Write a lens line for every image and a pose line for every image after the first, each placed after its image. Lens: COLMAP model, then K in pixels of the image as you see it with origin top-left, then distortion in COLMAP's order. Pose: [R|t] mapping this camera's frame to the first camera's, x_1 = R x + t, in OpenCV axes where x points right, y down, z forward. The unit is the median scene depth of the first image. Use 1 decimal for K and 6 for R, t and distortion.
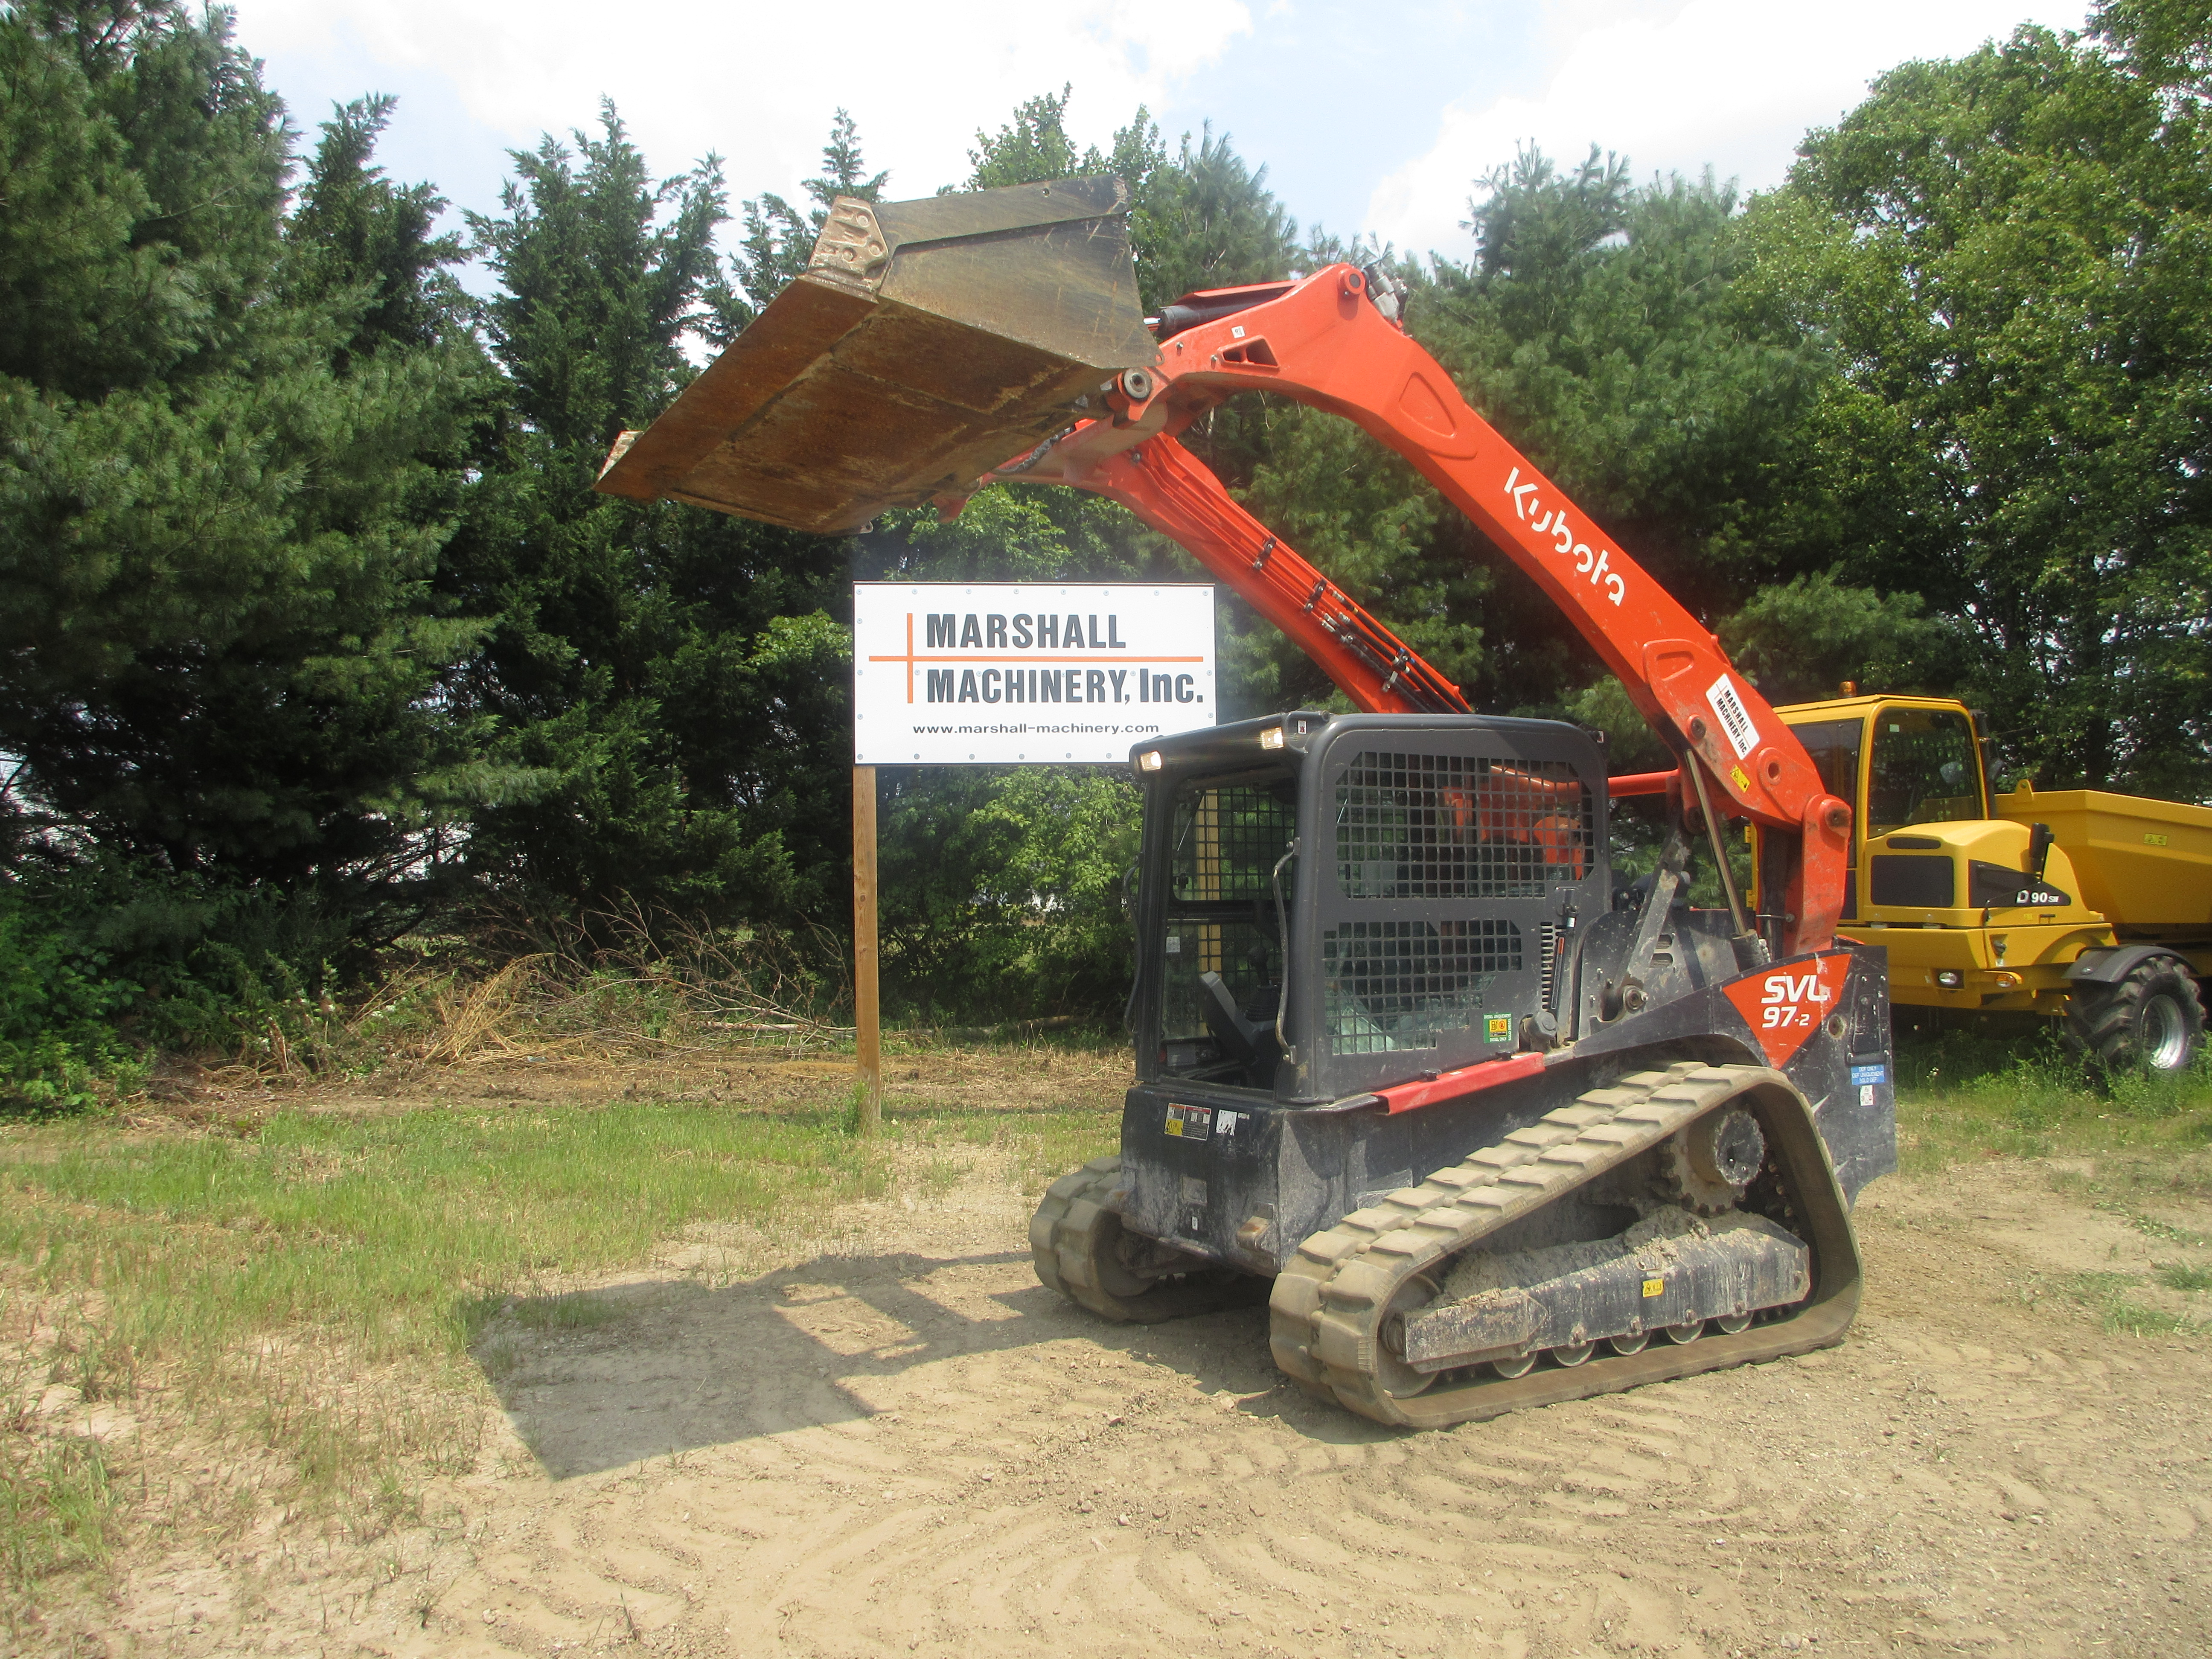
lens RADIAL K [[1647.0, 0, 1101.2], [0, 1647.0, 823.4], [0, 0, 1]] dist [-0.007283, -0.003314]
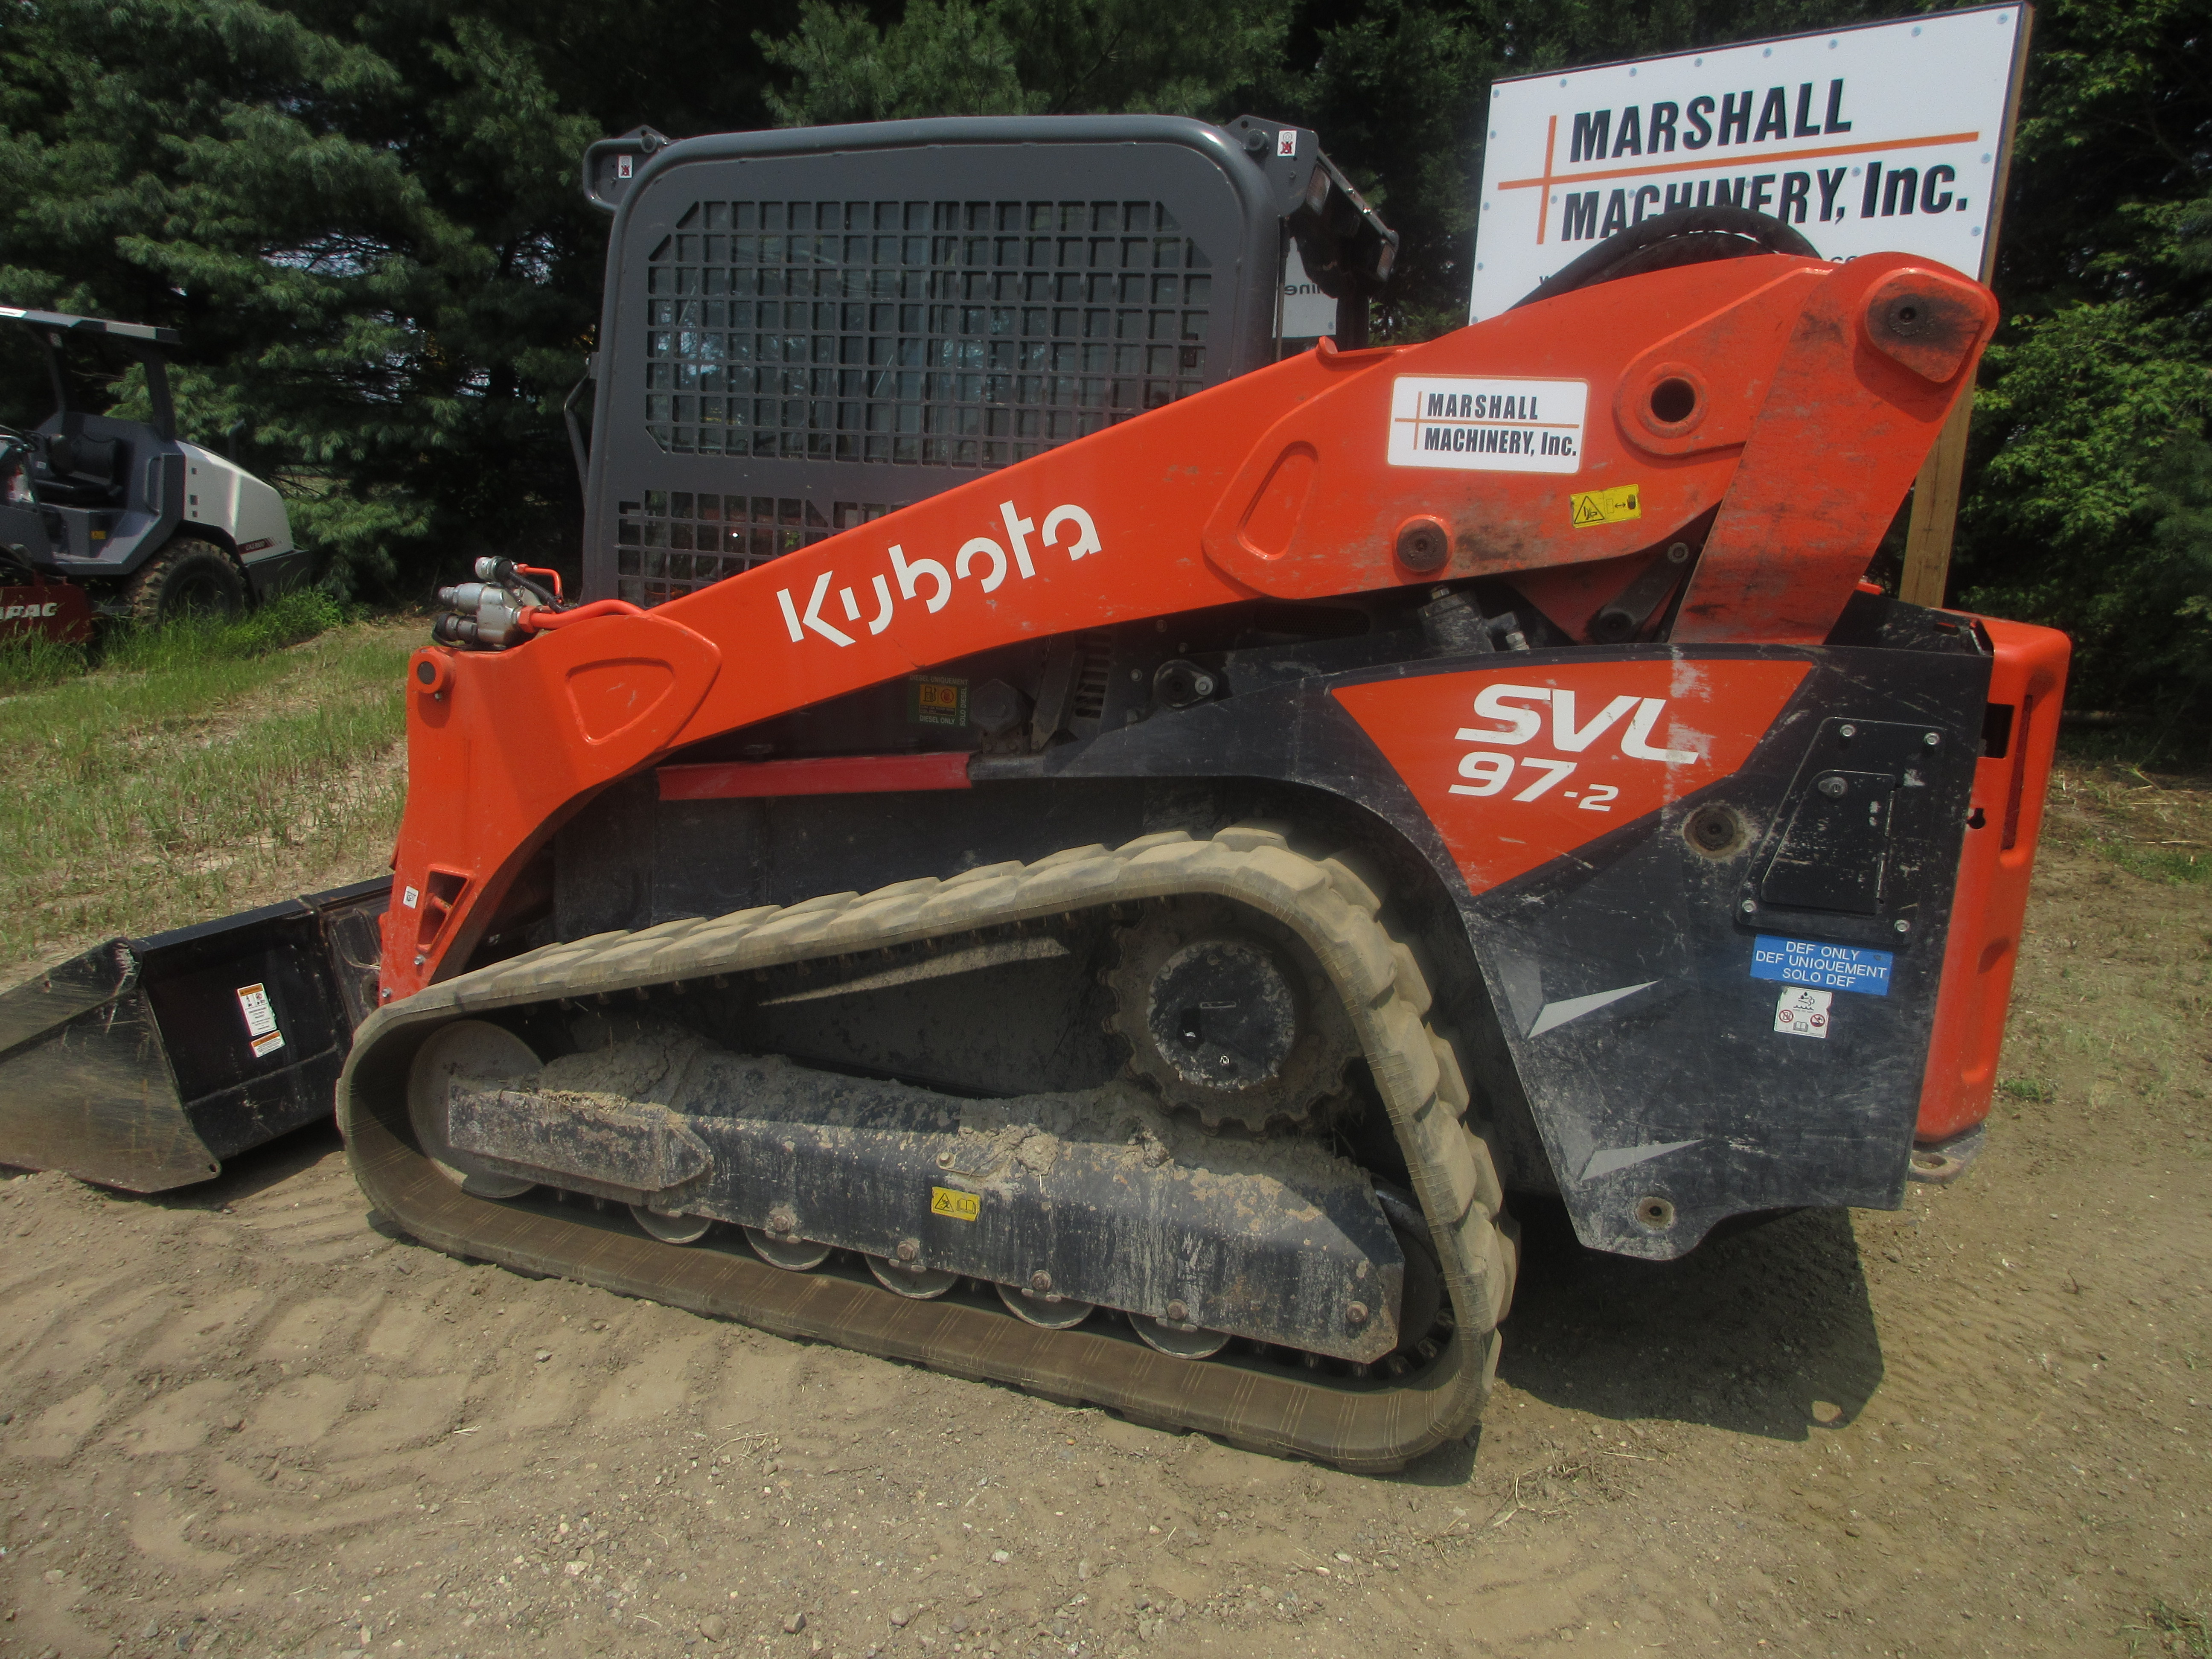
lens RADIAL K [[1647.0, 0, 1101.2], [0, 1647.0, 823.4], [0, 0, 1]] dist [-0.007283, -0.003314]
pose [[0.648461, 0.187103, -0.737896, 0.647027], [-0.020444, 0.973255, 0.228816, 0.030084], [0.760973, -0.133293, 0.634944, 0.615185]]
